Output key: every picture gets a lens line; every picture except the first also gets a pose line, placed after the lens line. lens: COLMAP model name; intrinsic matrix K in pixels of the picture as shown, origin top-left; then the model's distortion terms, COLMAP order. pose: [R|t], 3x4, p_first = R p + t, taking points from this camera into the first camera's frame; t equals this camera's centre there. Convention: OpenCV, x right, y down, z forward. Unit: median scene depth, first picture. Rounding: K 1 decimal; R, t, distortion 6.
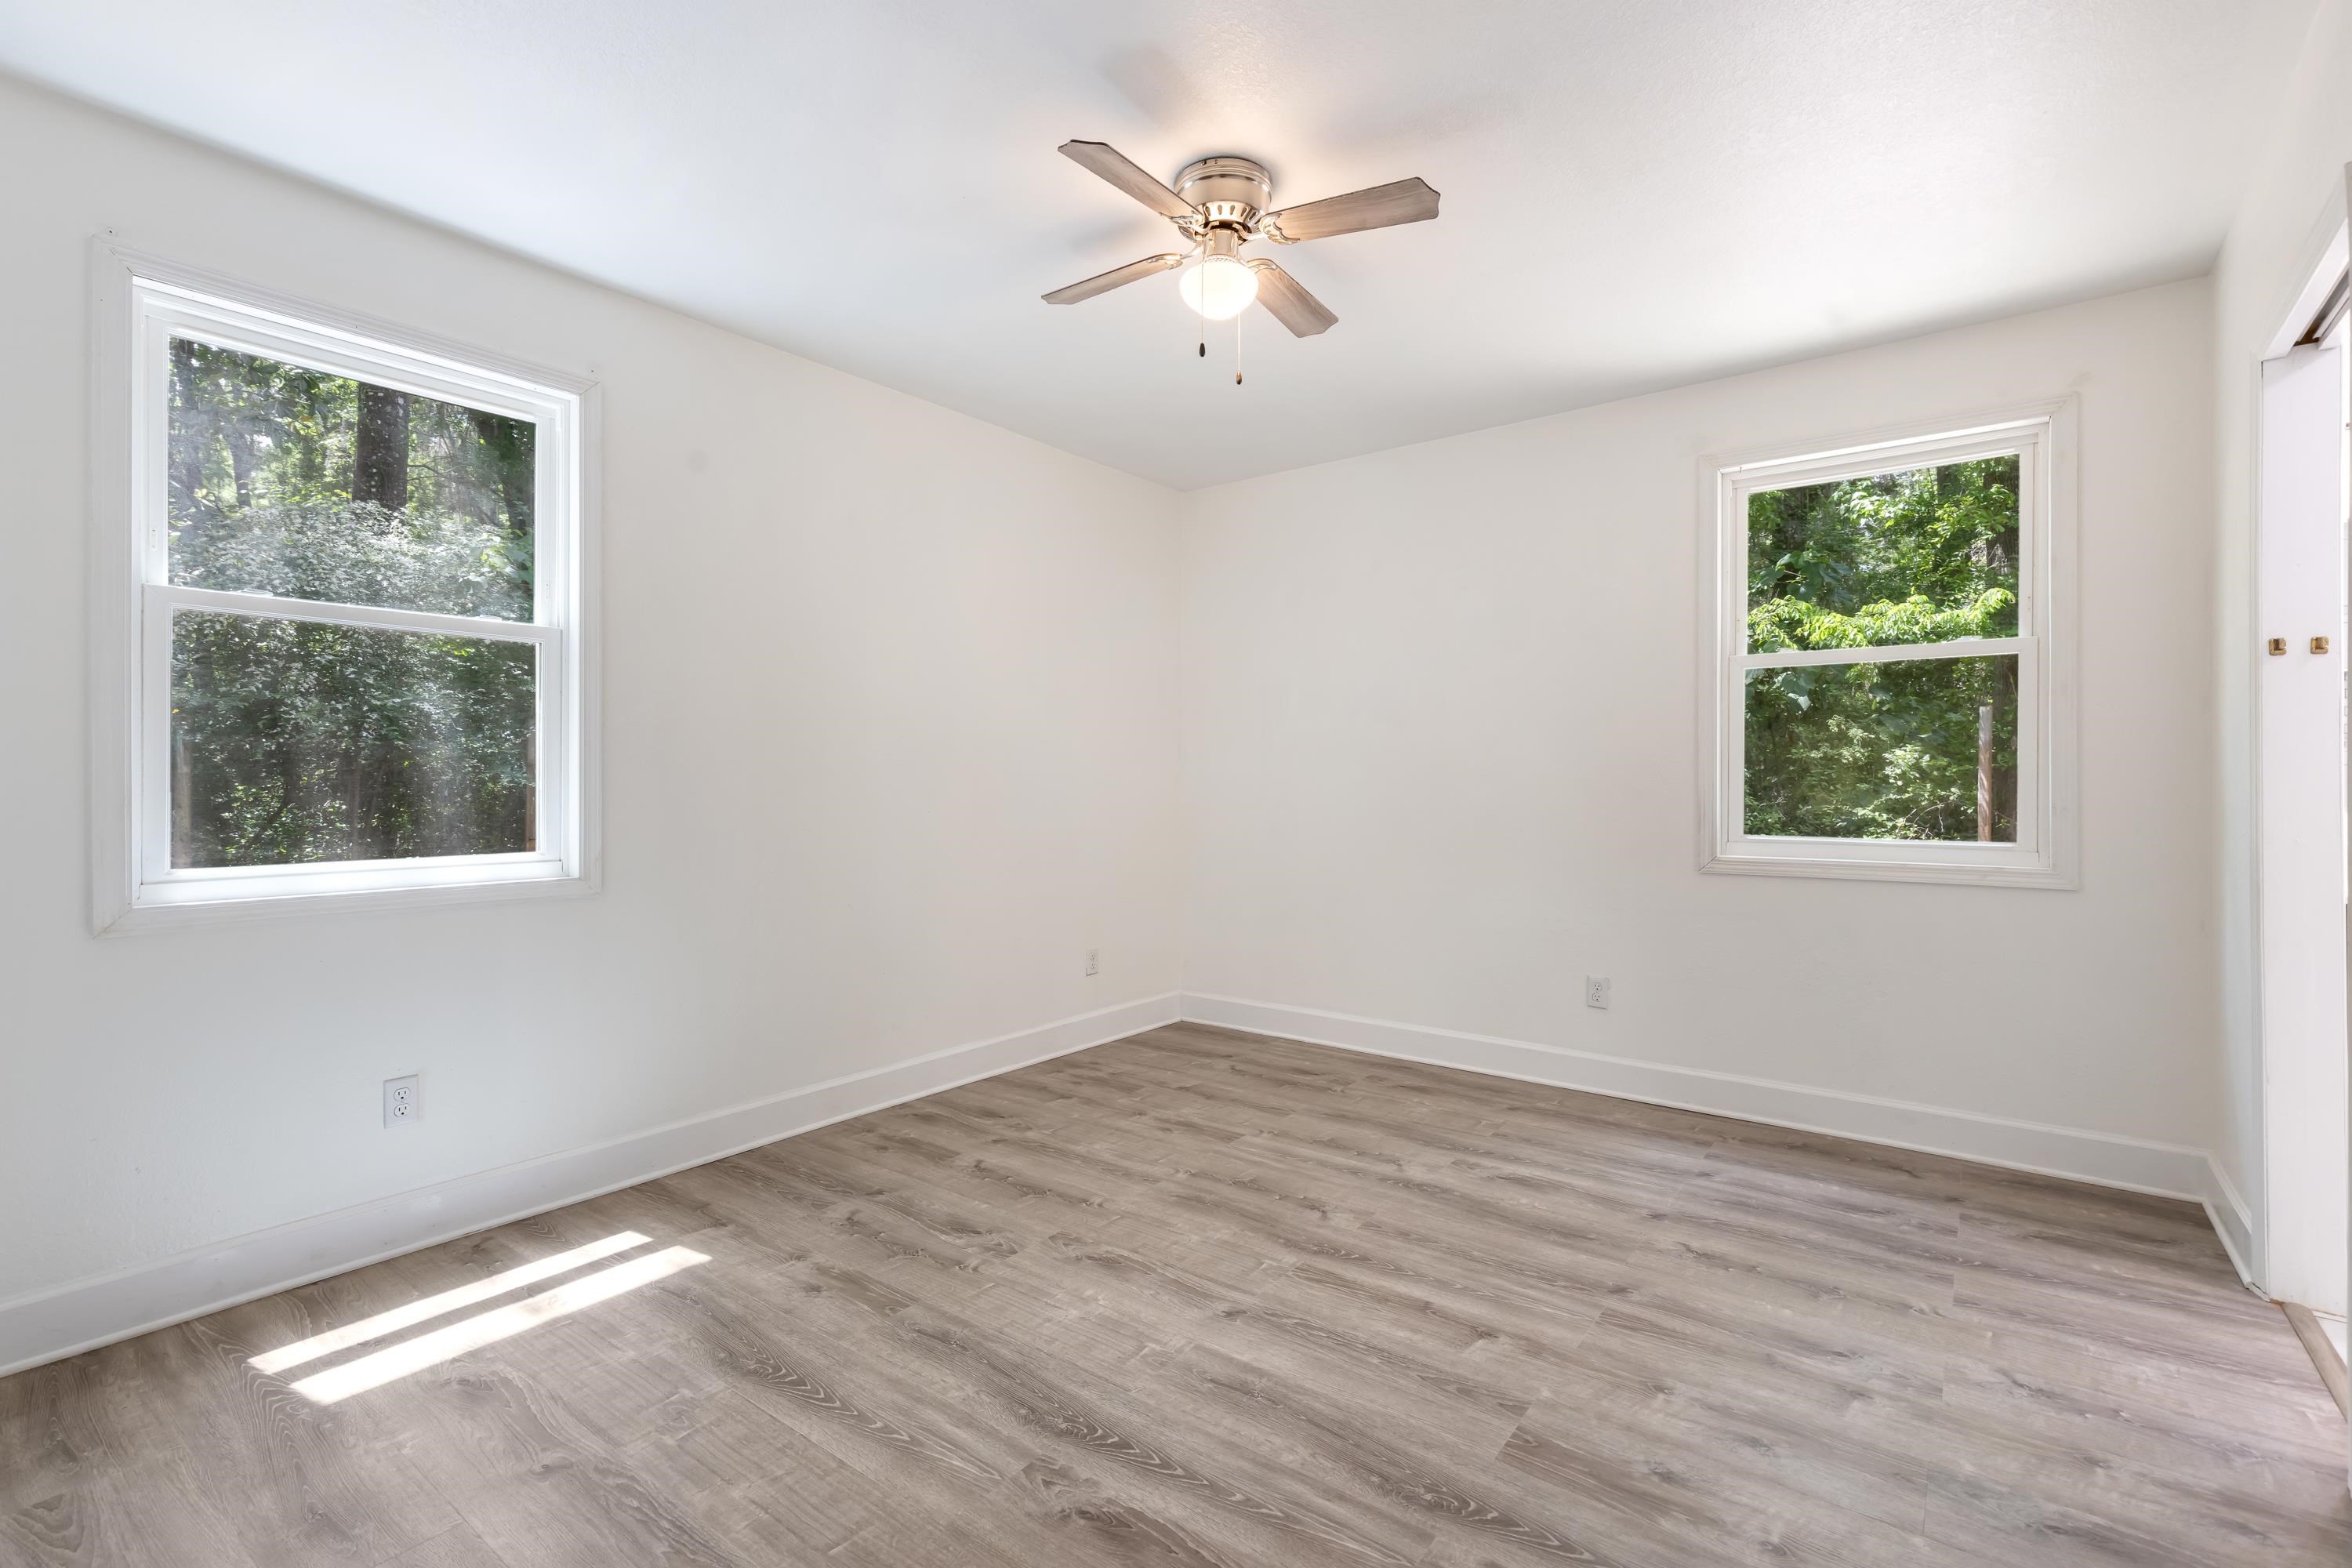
lens RADIAL K [[1057.5, 0, 1178.5], [0, 1057.5, 781.7], [0, 0, 1]] dist [0.010613, -0.001042]
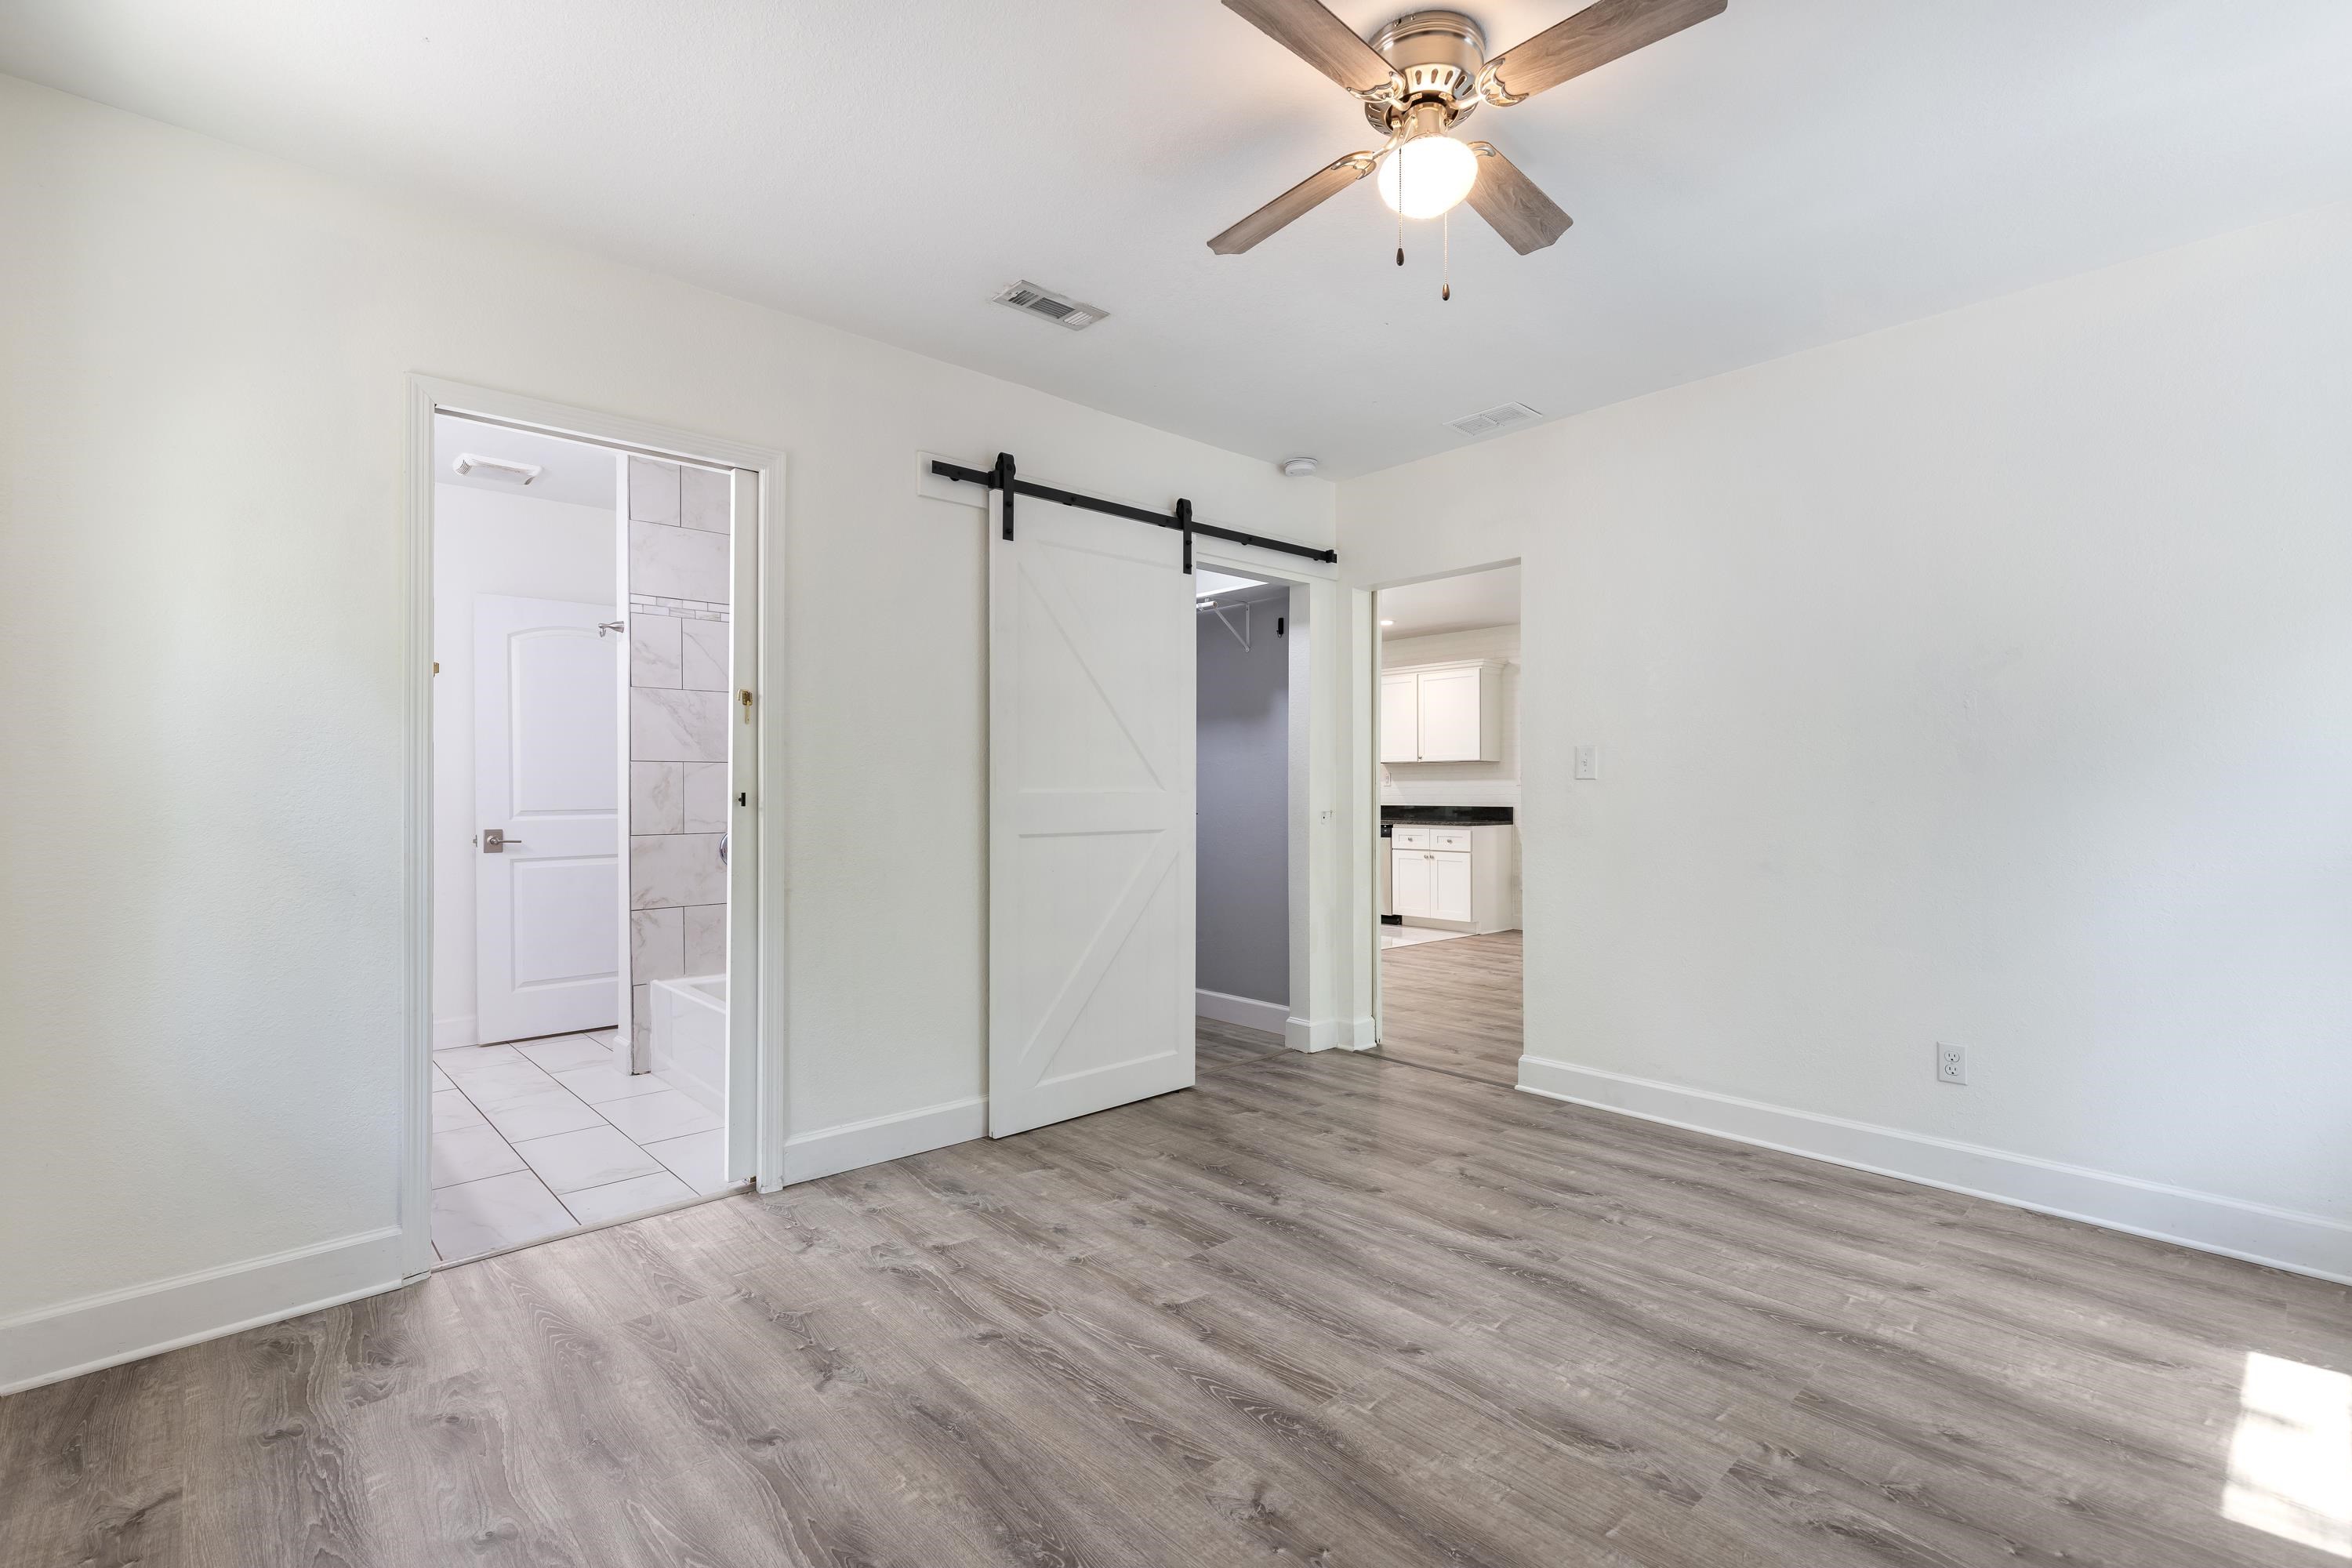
lens RADIAL K [[1057.5, 0, 1178.5], [0, 1057.5, 781.7], [0, 0, 1]] dist [0.010613, -0.001042]
pose [[-0.984866, 0.002392, 0.173299, 0.081685], [0.001367, 0.999981, -0.006036, -0.004575], [-0.173310, -0.005707, -0.984851, 1.765669]]
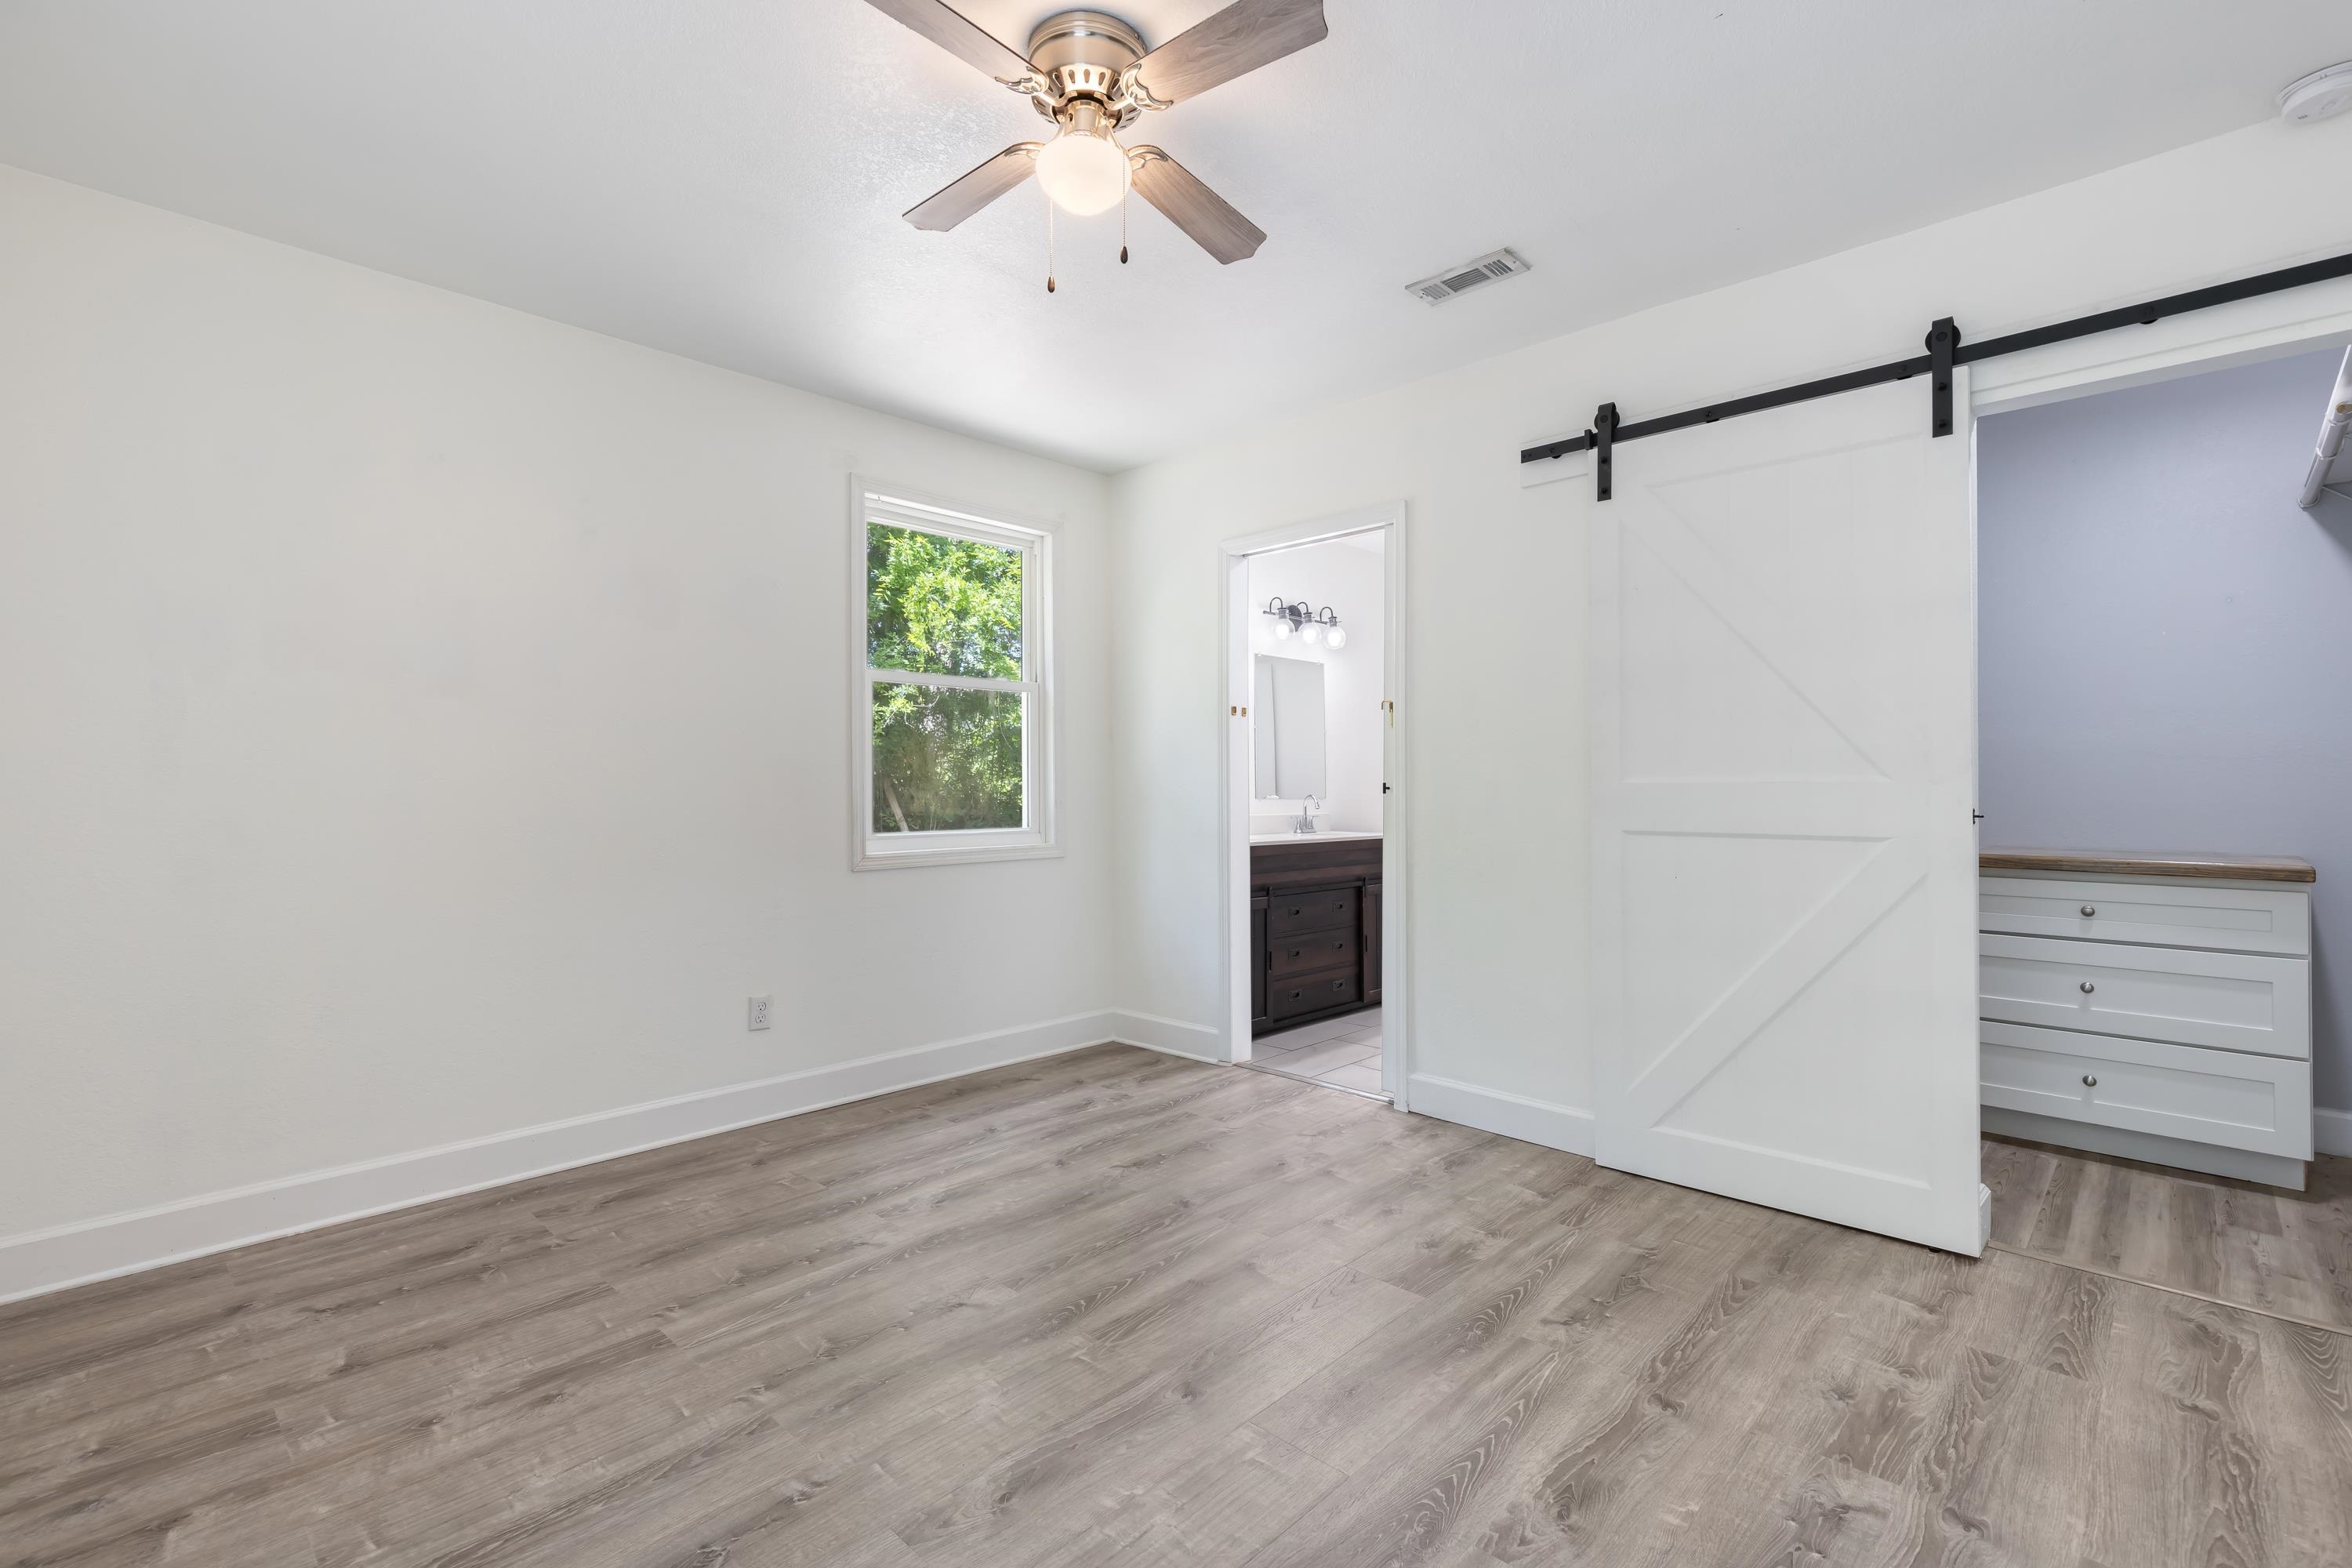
lens RADIAL K [[1057.5, 0, 1178.5], [0, 1057.5, 781.7], [0, 0, 1]] dist [0.010613, -0.001042]
pose [[0.110304, 0.001875, 0.993896, -0.733235], [0.002903, 0.999993, -0.002209, 0.000165], [-0.993894, 0.003129, 0.110297, 0.812663]]
